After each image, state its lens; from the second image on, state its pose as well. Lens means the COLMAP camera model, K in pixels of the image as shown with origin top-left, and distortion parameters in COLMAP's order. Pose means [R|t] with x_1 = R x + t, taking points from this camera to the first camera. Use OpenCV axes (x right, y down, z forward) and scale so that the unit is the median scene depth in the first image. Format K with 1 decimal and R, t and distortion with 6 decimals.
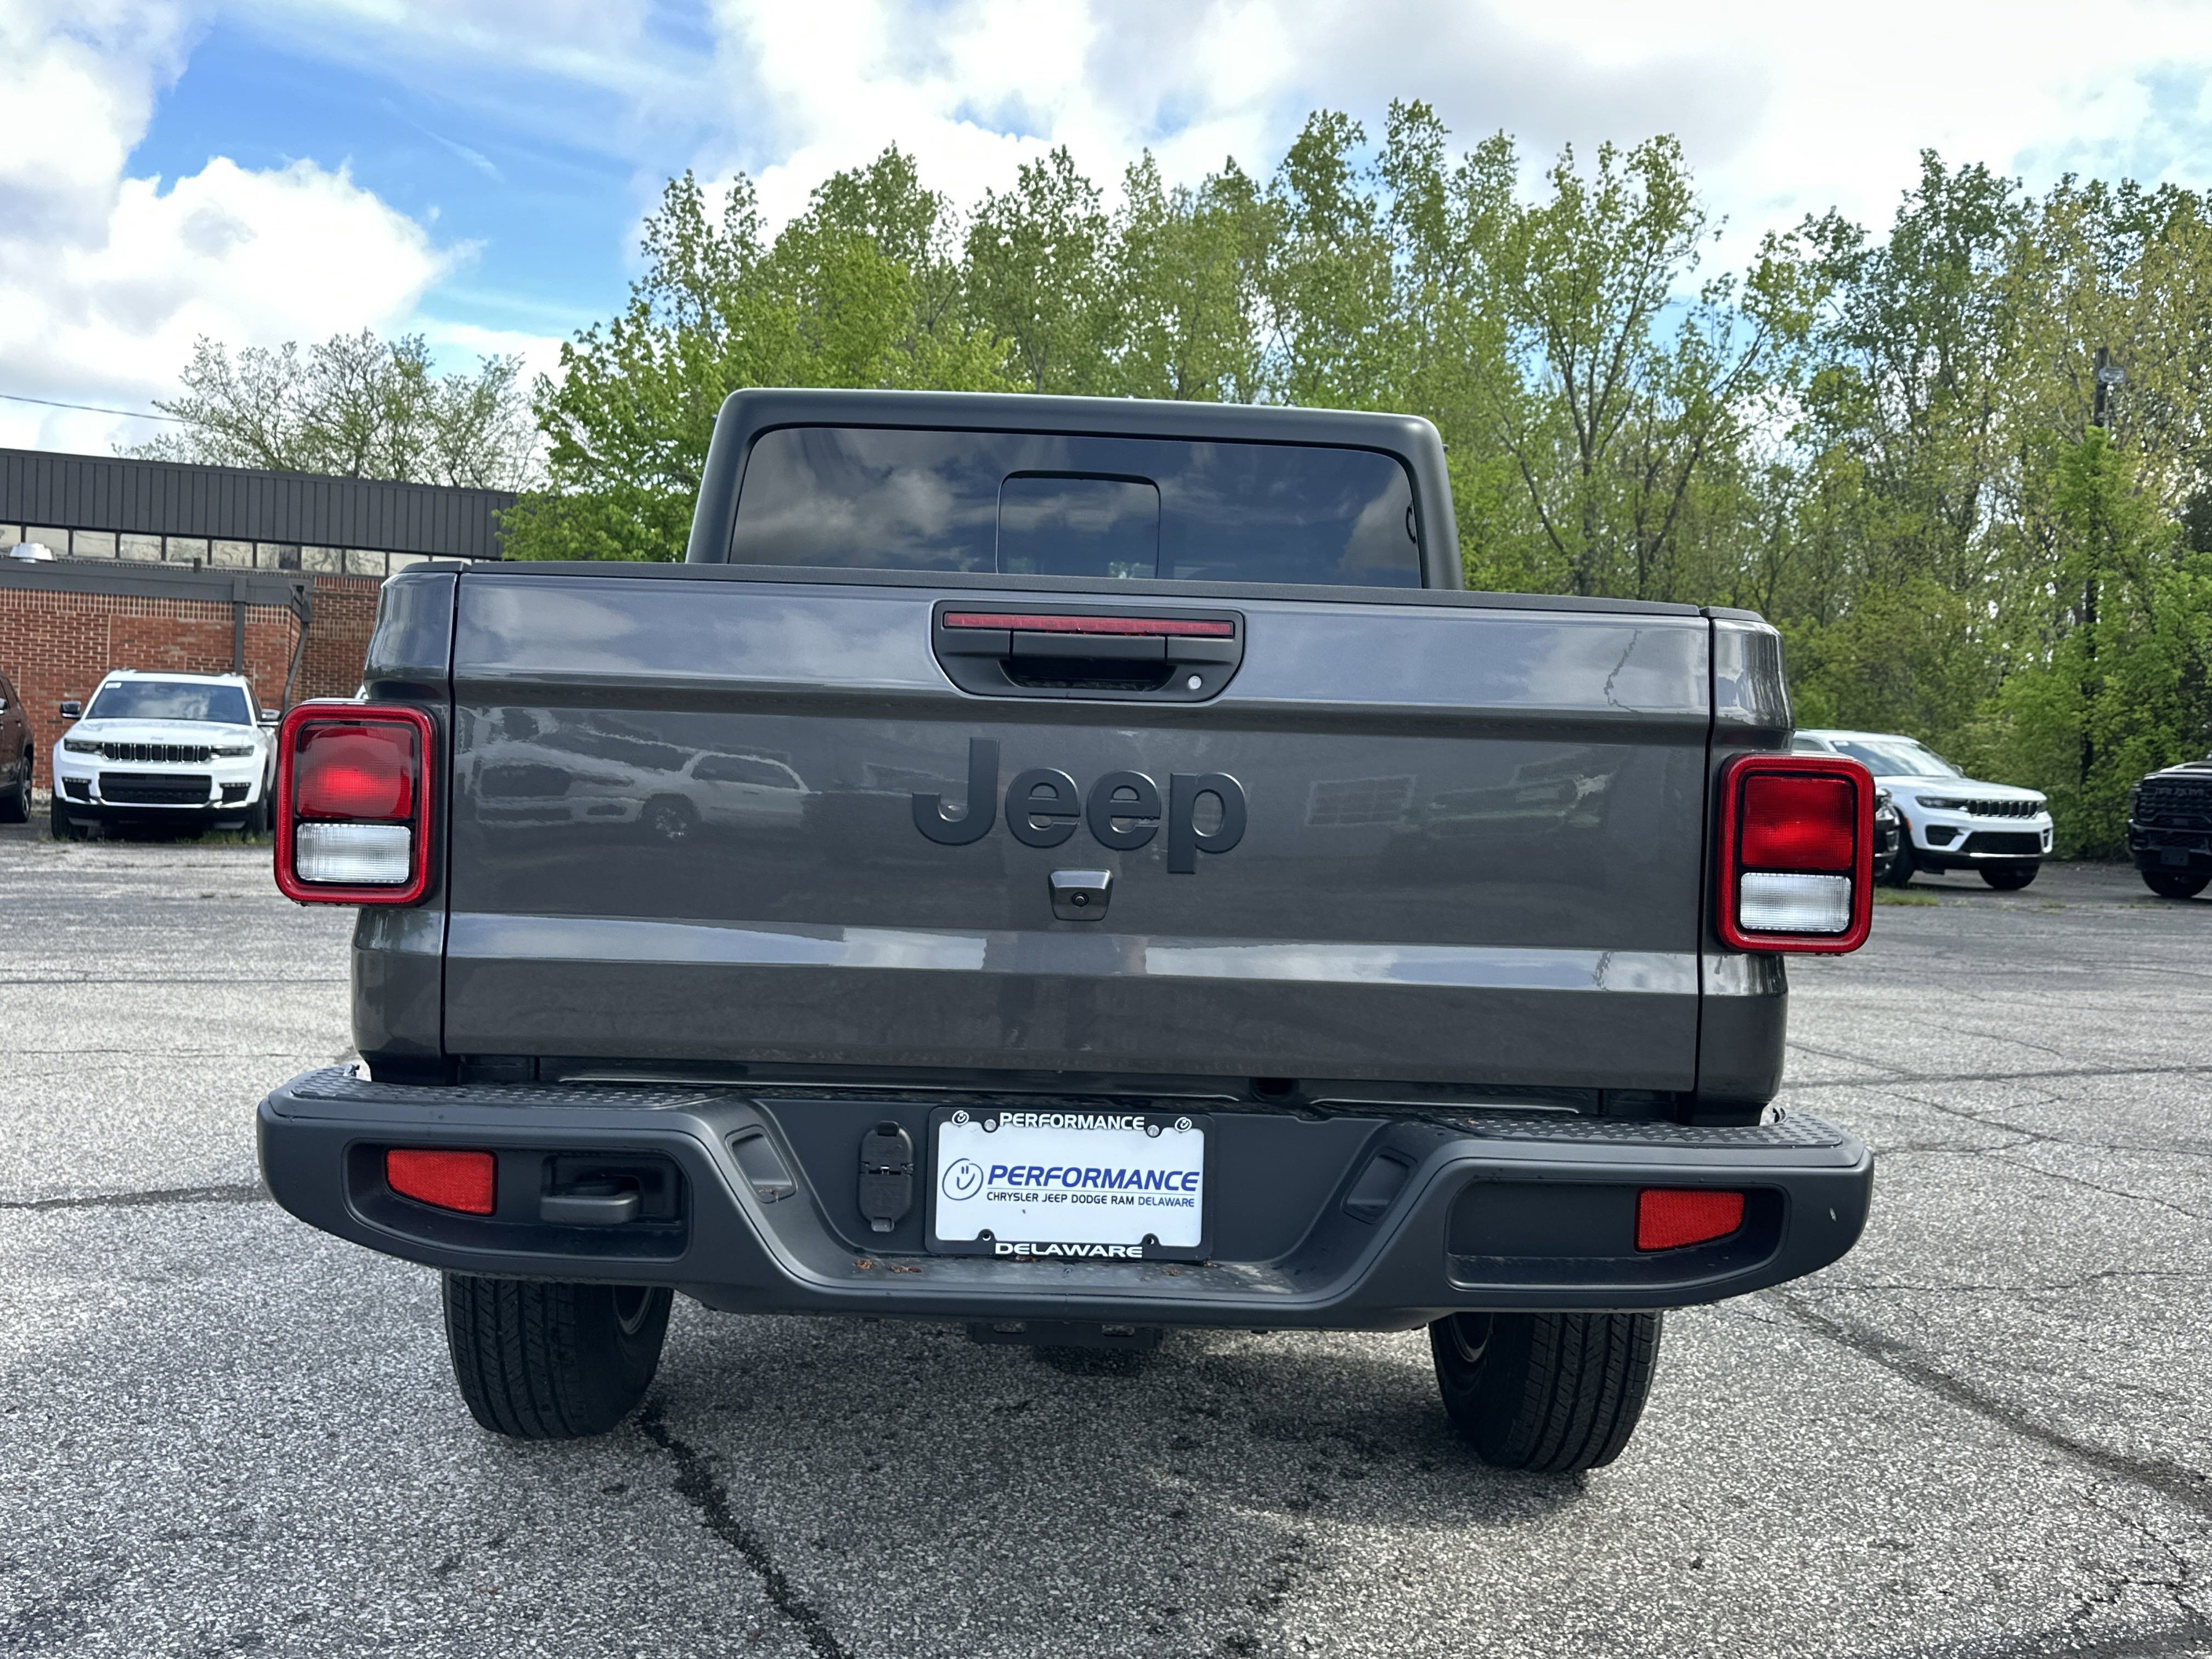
lens RADIAL K [[2006.6, 0, 1106.0], [0, 2006.6, 829.5], [0, 0, 1]] dist [0.157131, -0.305420]
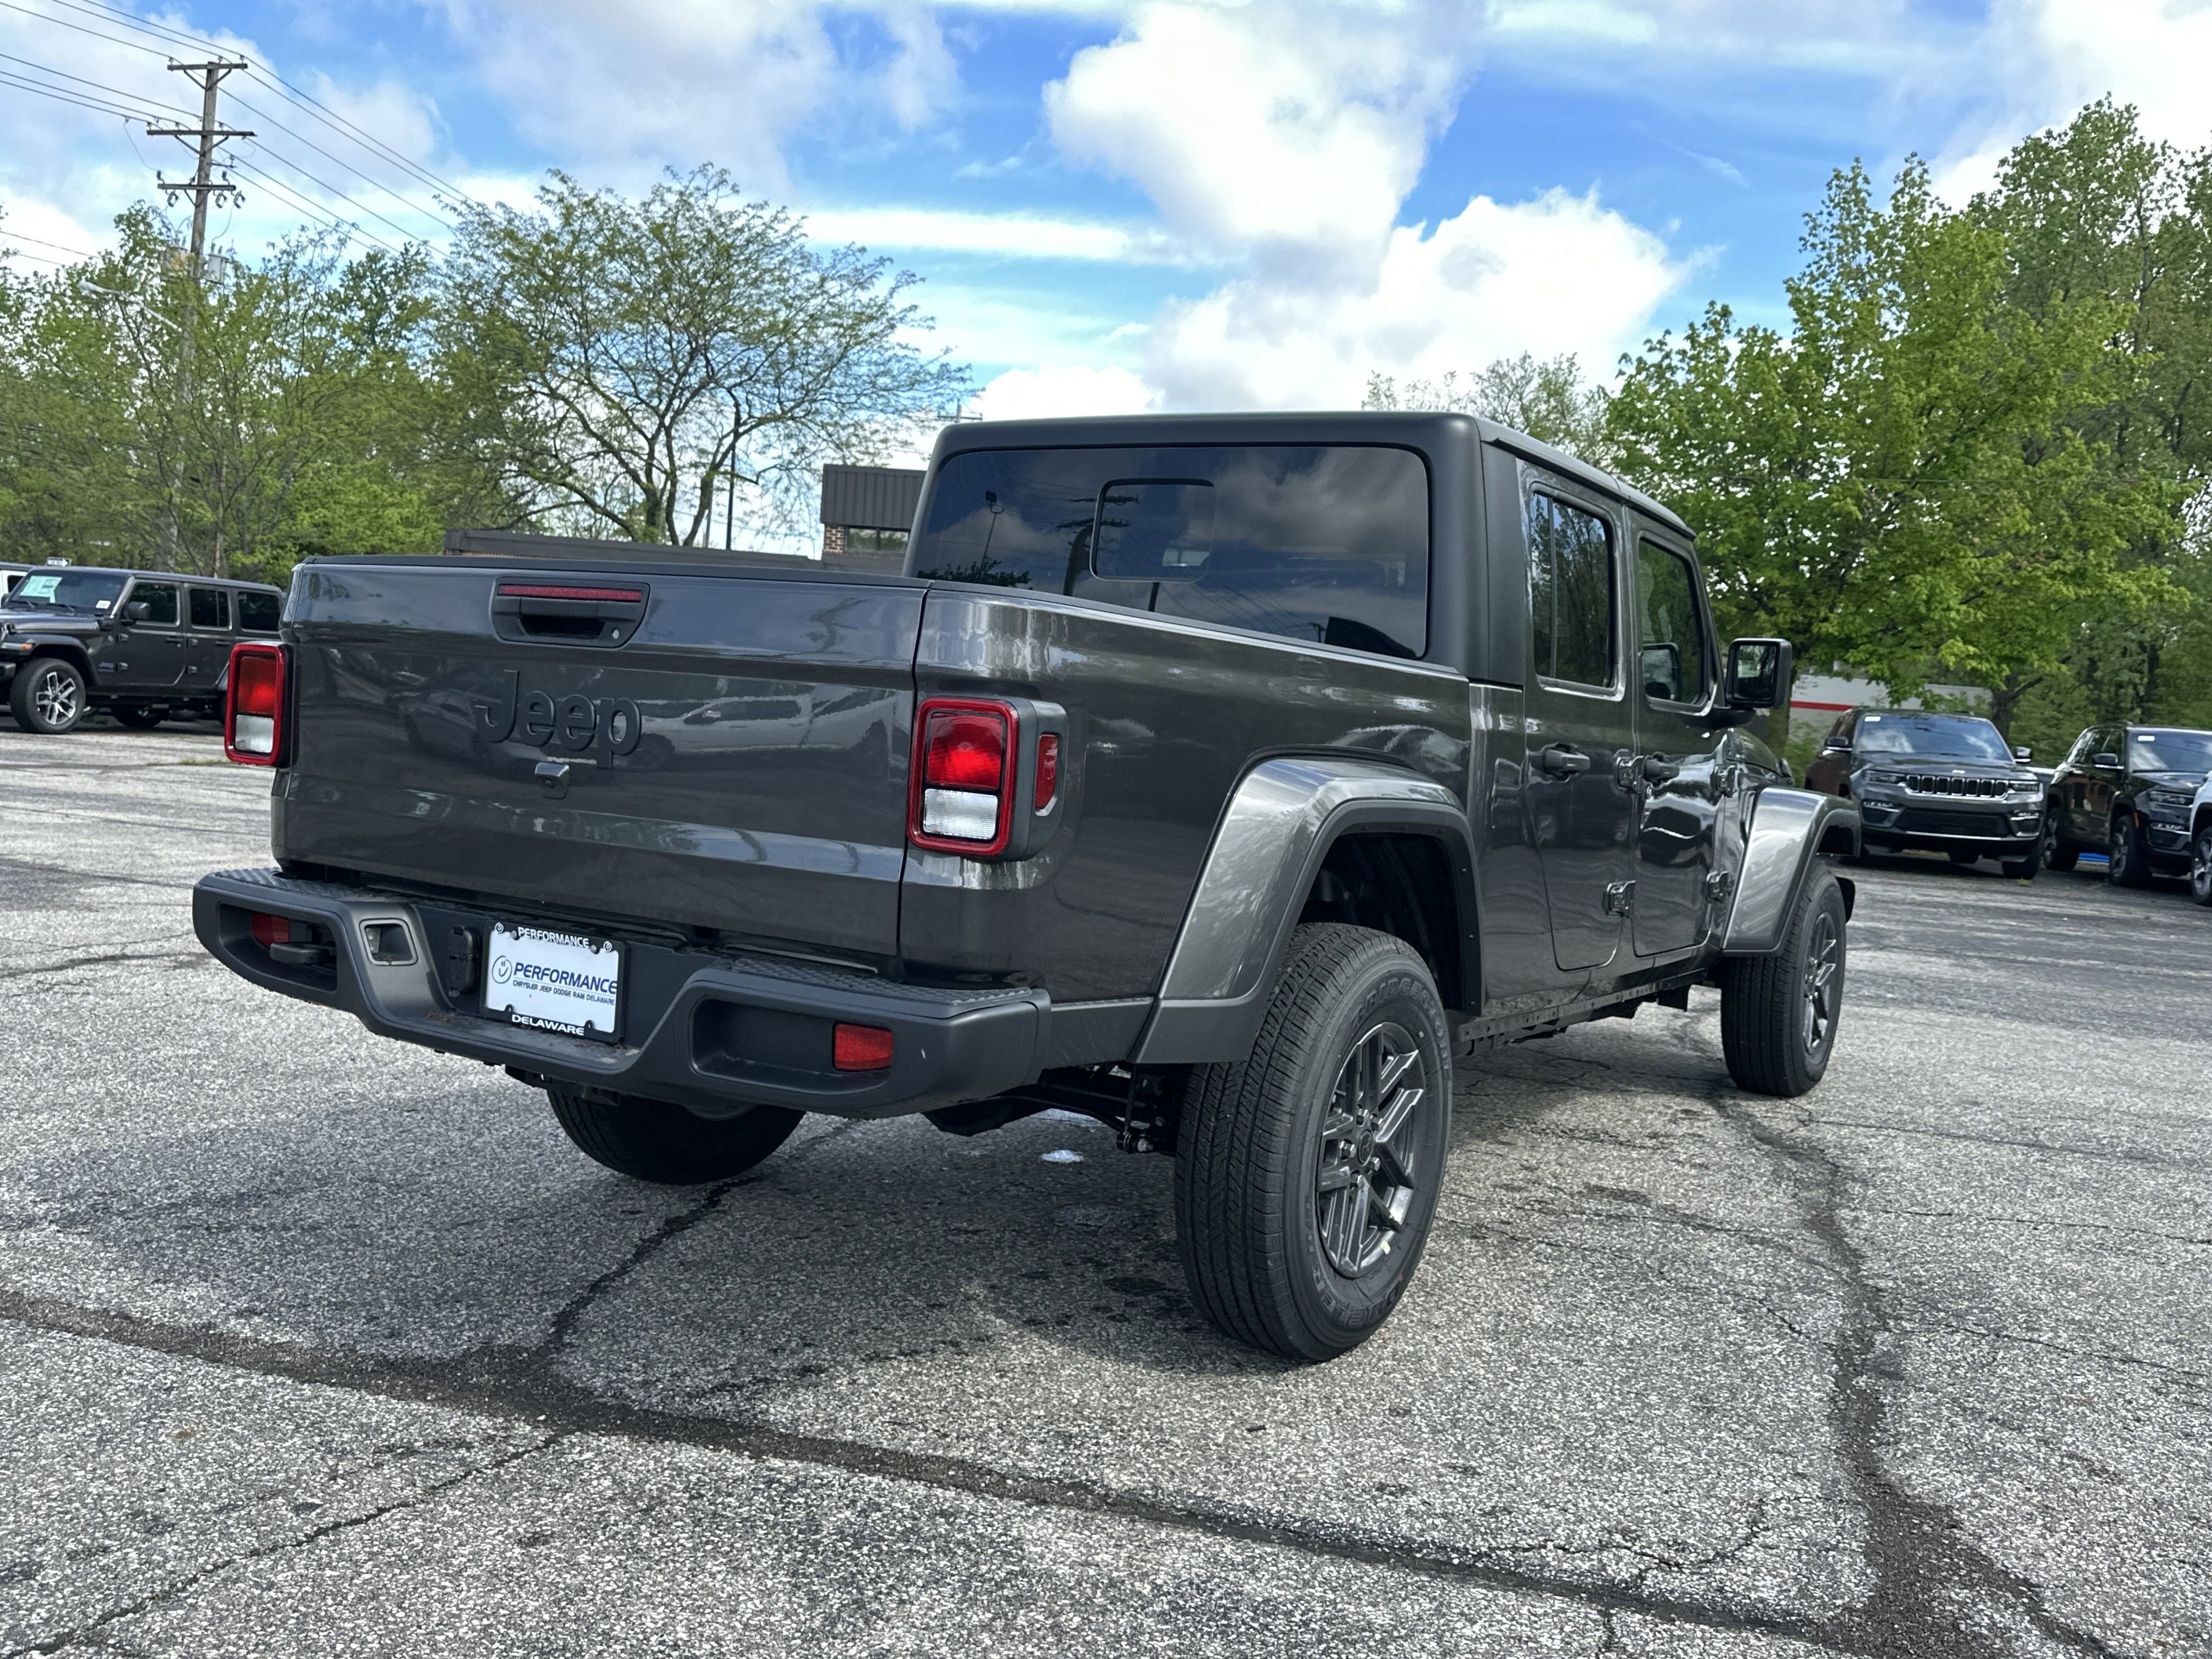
lens RADIAL K [[2014.6, 0, 1106.0], [0, 2014.6, 829.5], [0, 0, 1]] dist [0.122482, -0.144398]
pose [[0.827823, 0.061655, -0.557591, 0.177742], [-0.063559, 0.997850, 0.015973, 0.003044], [0.557377, 0.022217, 0.829962, 0.001103]]
